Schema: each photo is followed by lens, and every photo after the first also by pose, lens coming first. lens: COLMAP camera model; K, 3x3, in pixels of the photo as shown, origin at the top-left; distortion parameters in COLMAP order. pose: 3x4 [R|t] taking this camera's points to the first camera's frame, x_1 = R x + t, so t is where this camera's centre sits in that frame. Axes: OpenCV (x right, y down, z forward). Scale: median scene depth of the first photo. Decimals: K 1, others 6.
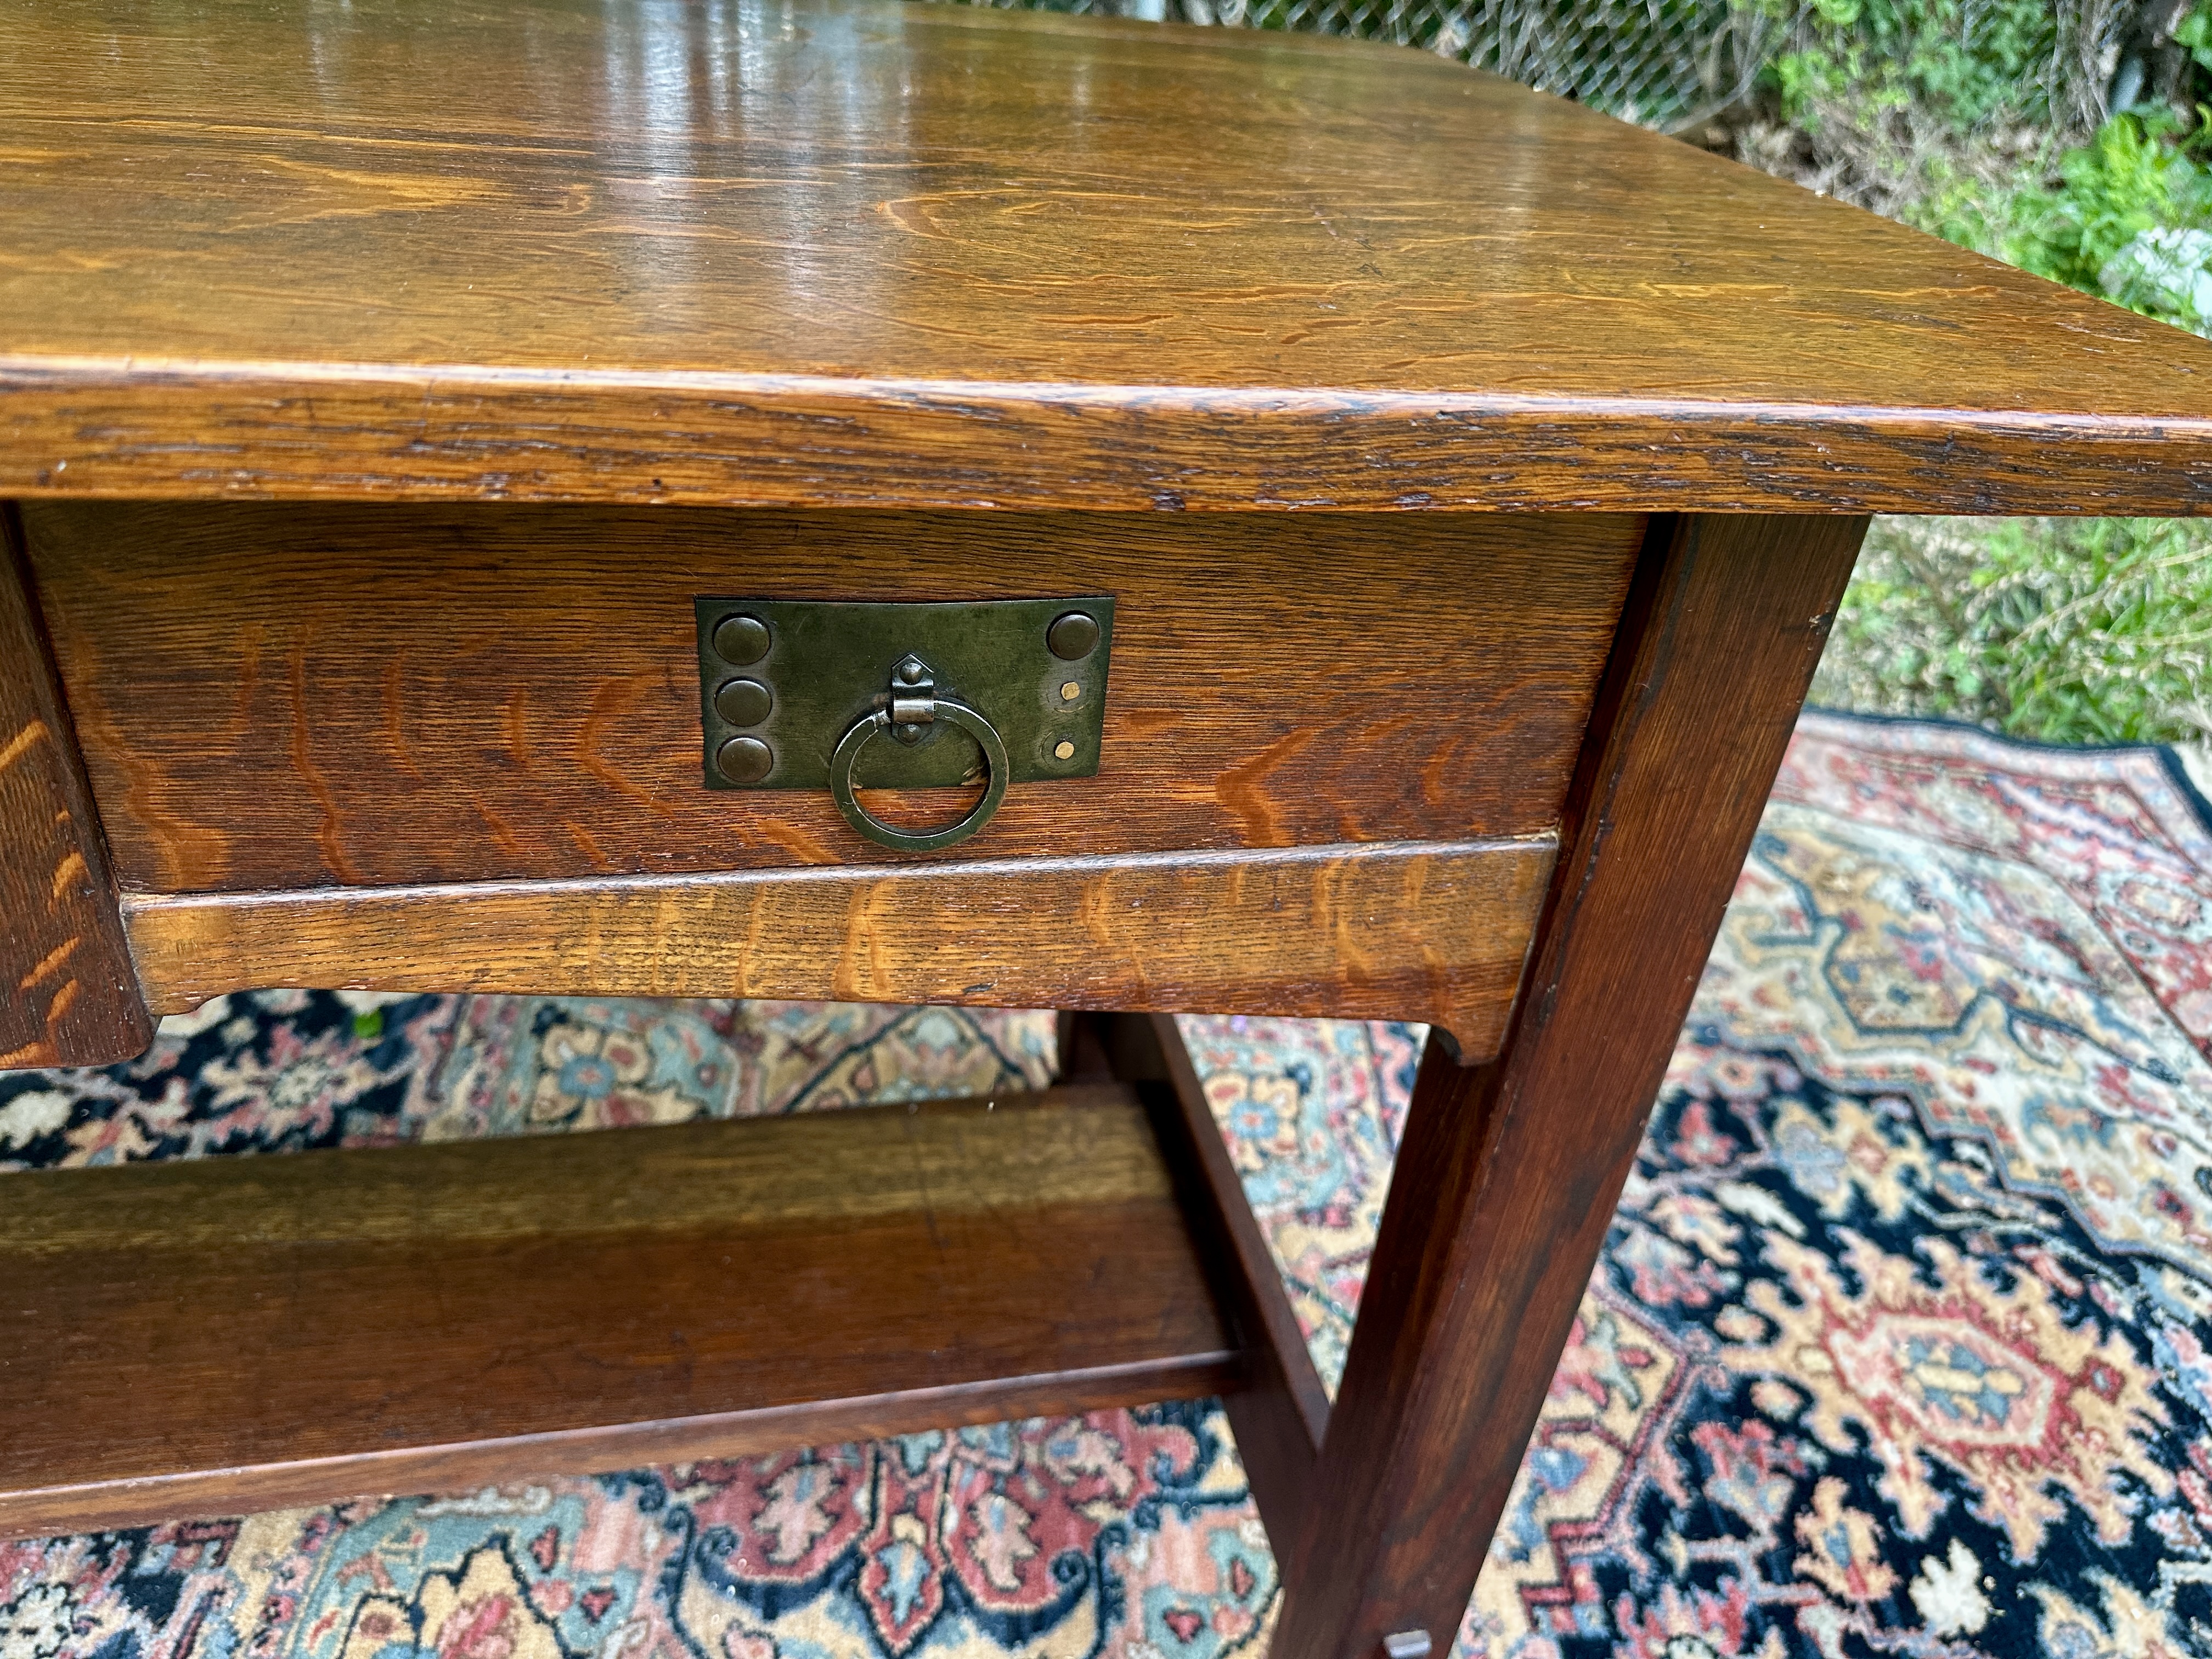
lens RADIAL K [[1588.2, 0, 1111.0], [0, 1588.2, 839.8], [0, 0, 1]] dist [0.017774, -0.029897]
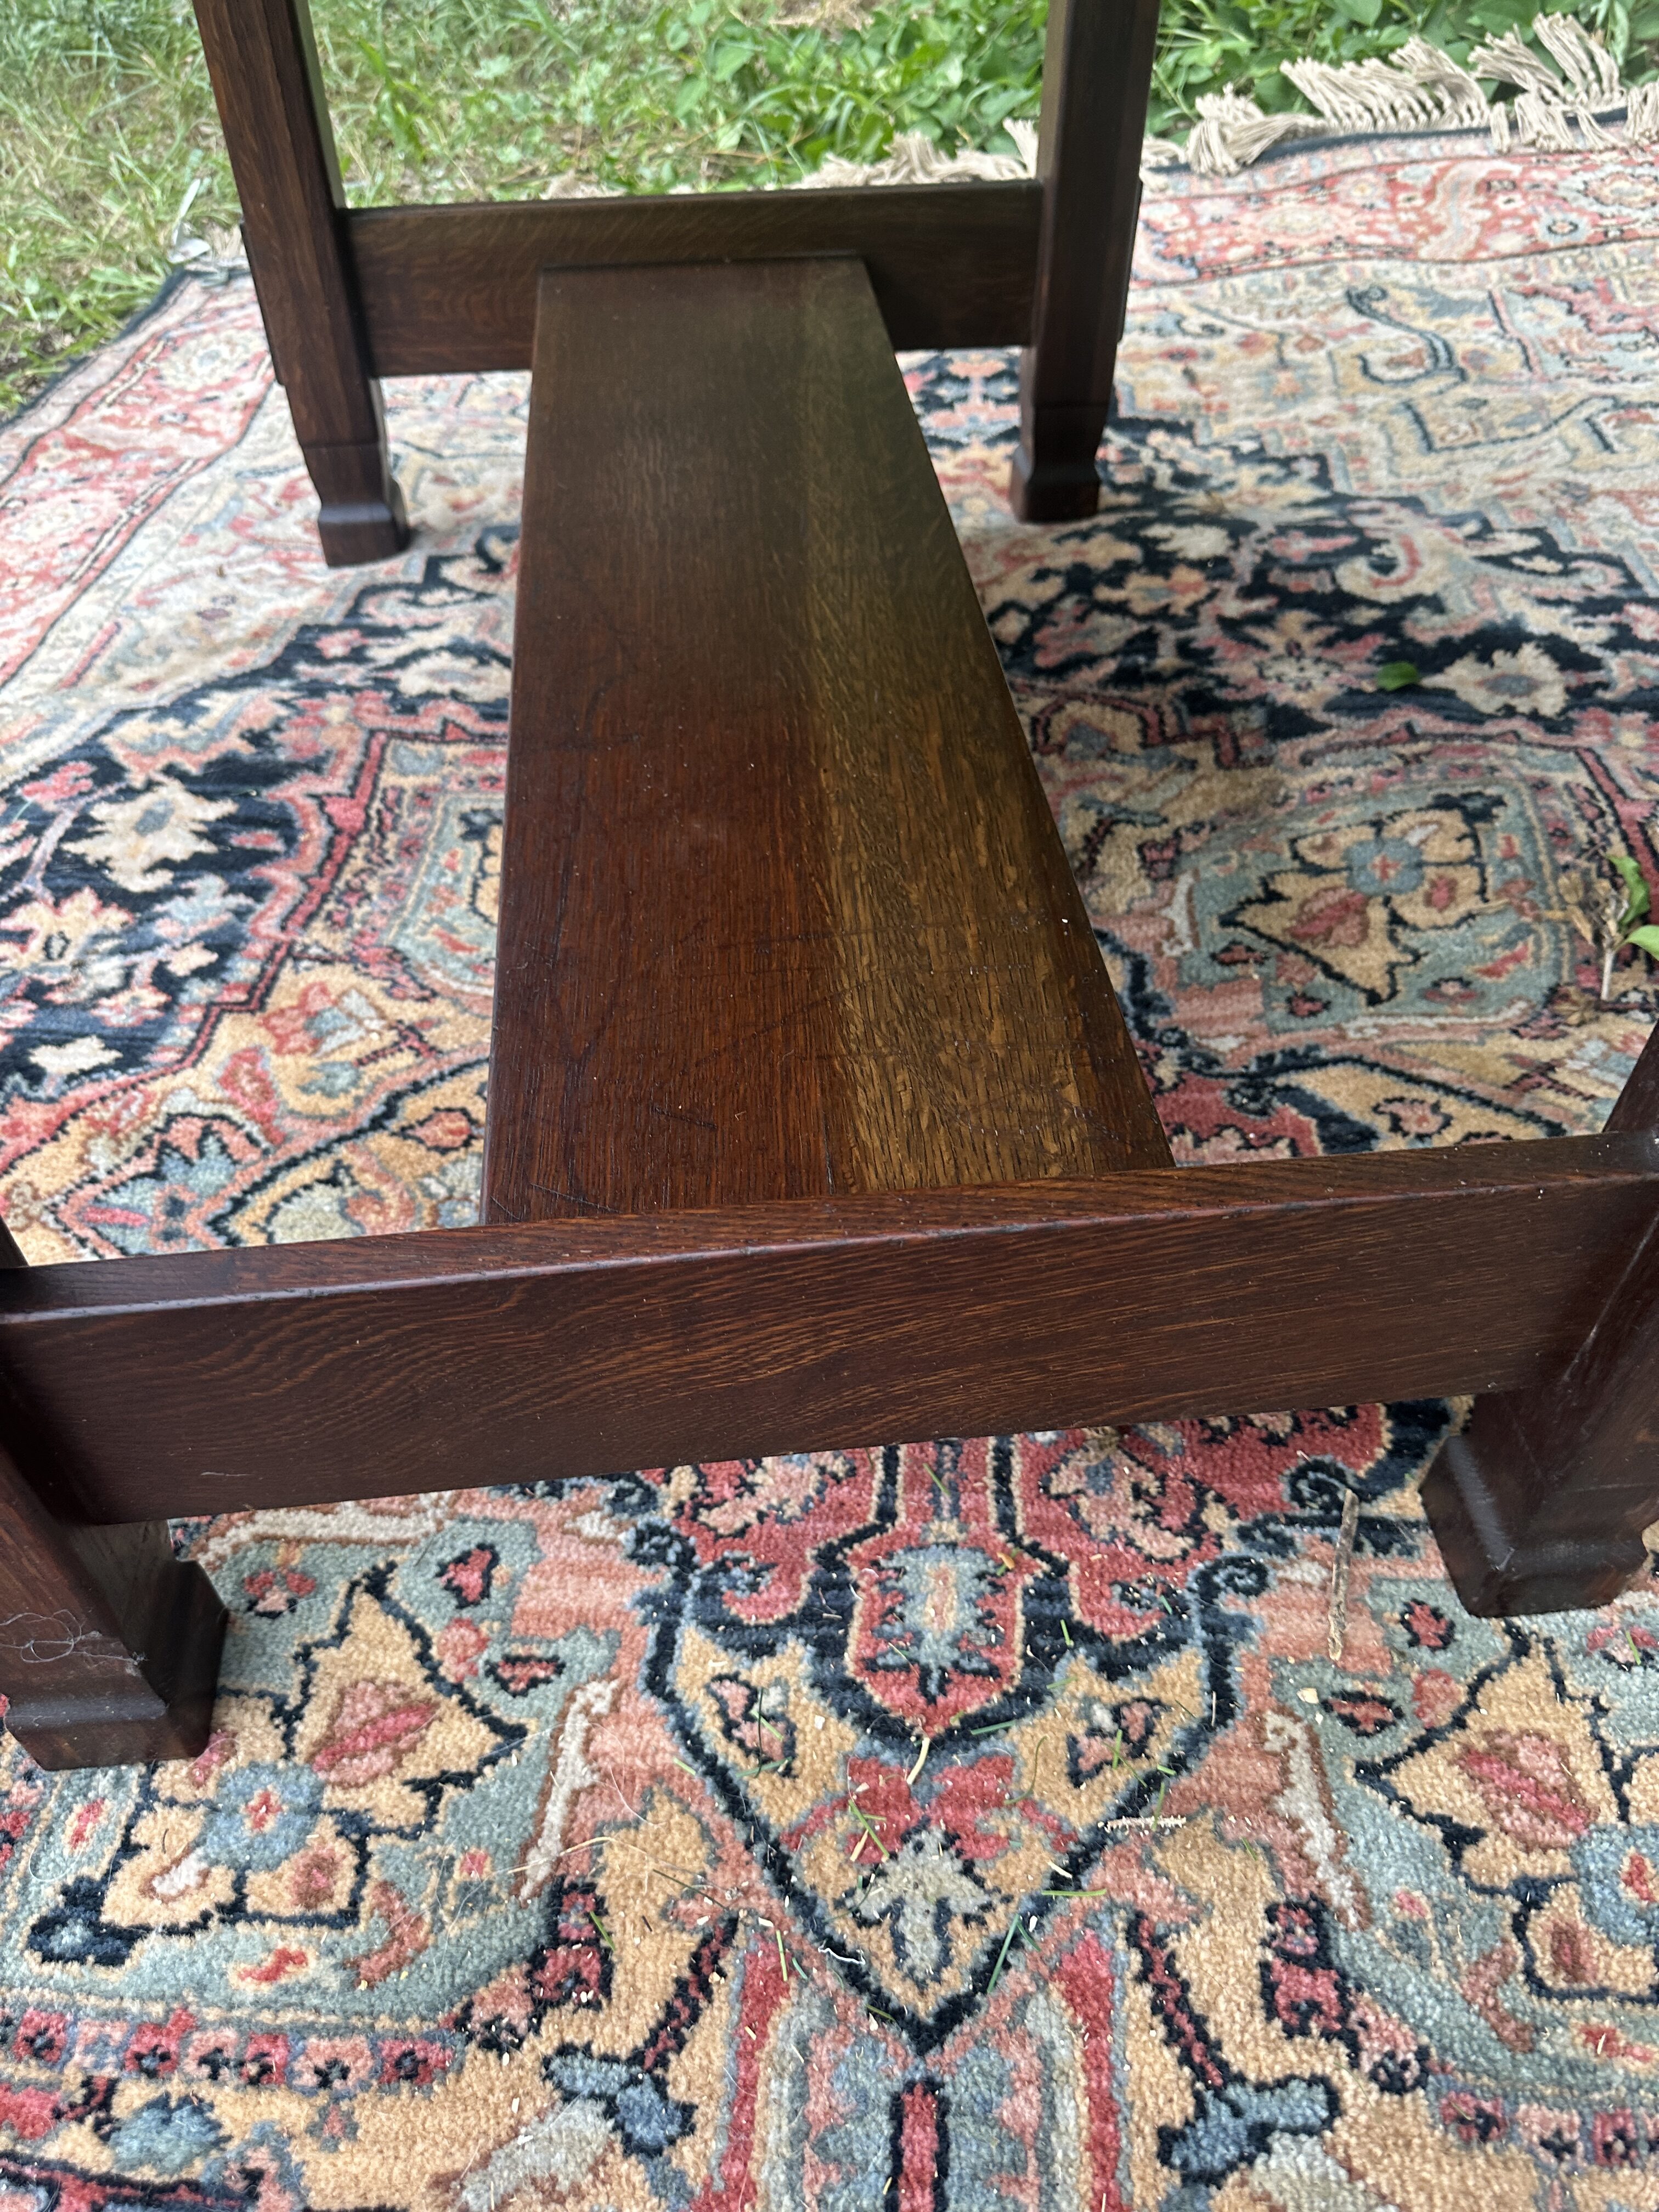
lens RADIAL K [[1588.2, 0, 830.9], [0, 1588.2, 1115.8], [0, 0, 1]] dist [0.017774, -0.029897]
pose [[-0.111379, 0.648046, -0.753413, 0.395495], [-0.540347, 0.596777, 0.593197, -0.093302], [0.834038, 0.473174, 0.283701, 0.831062]]
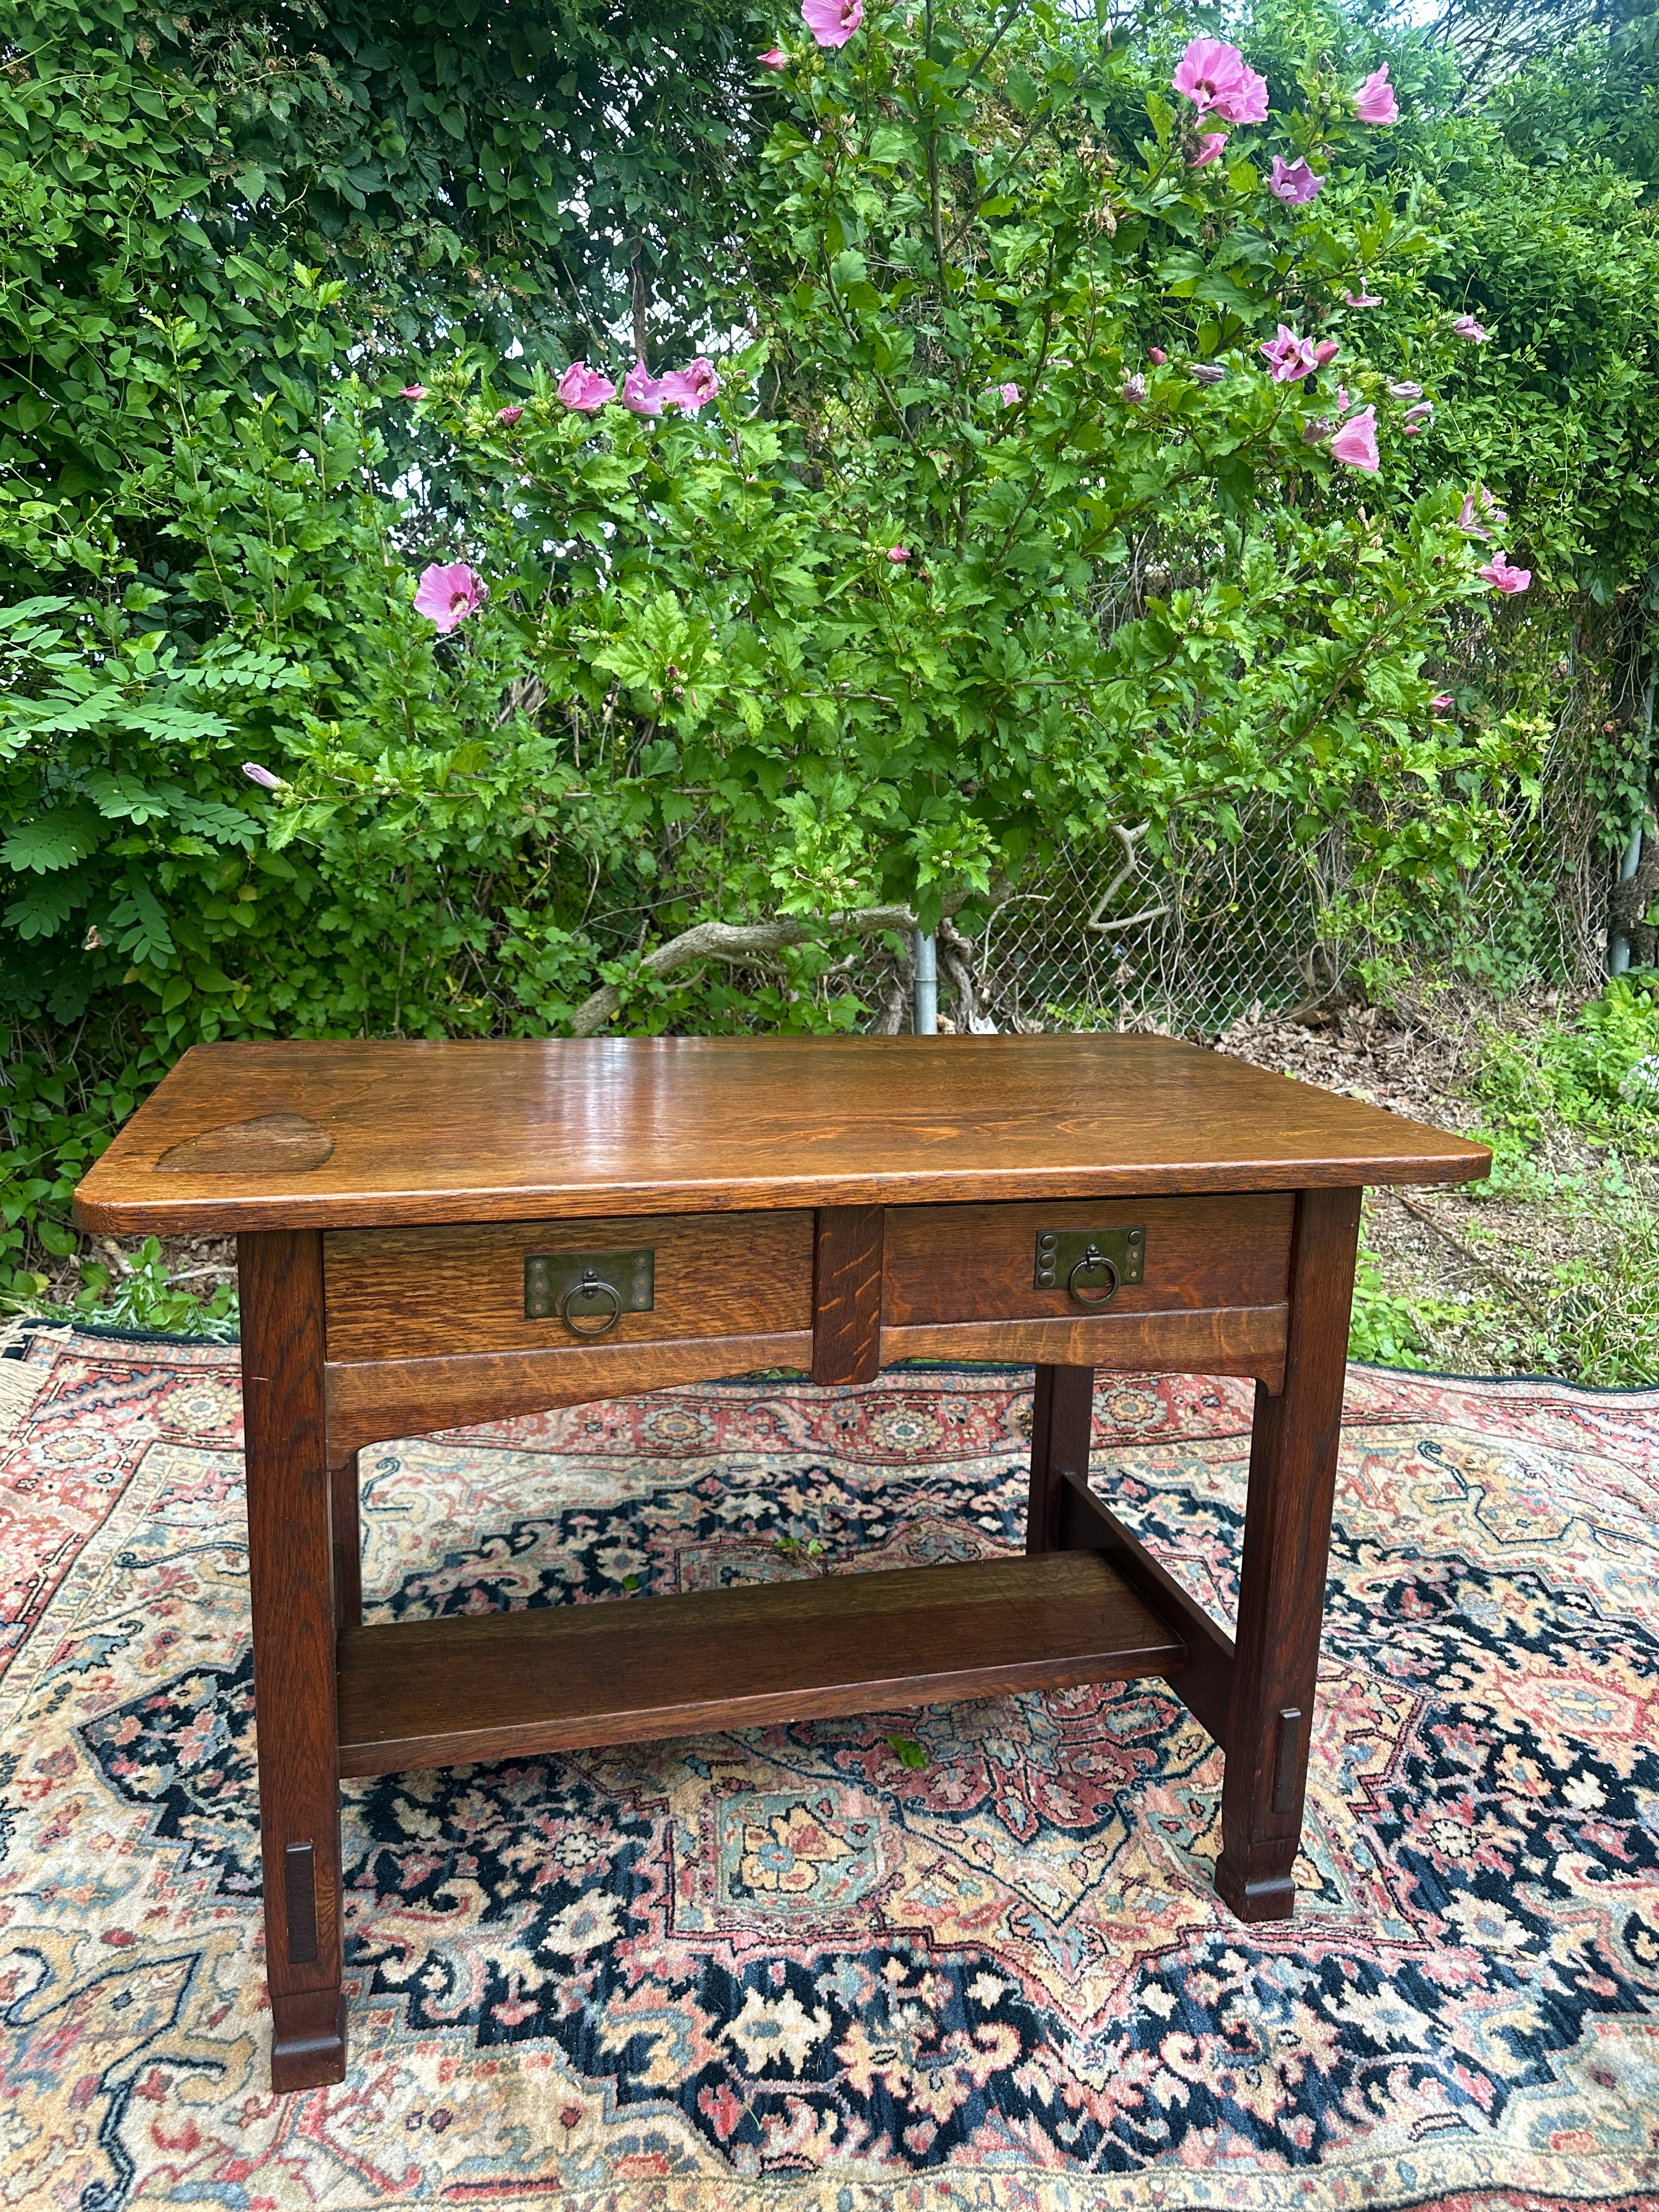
lens RADIAL K [[1588.2, 0, 836.4], [0, 1588.2, 1051.0], [0, 0, 1]] dist [0.017774, -0.029897]
pose [[0.997191, -0.069136, 0.028823, -0.324586], [0.074904, 0.920175, -0.384275, 0.339301], [0.000045, 0.385355, 0.922769, -1.027361]]
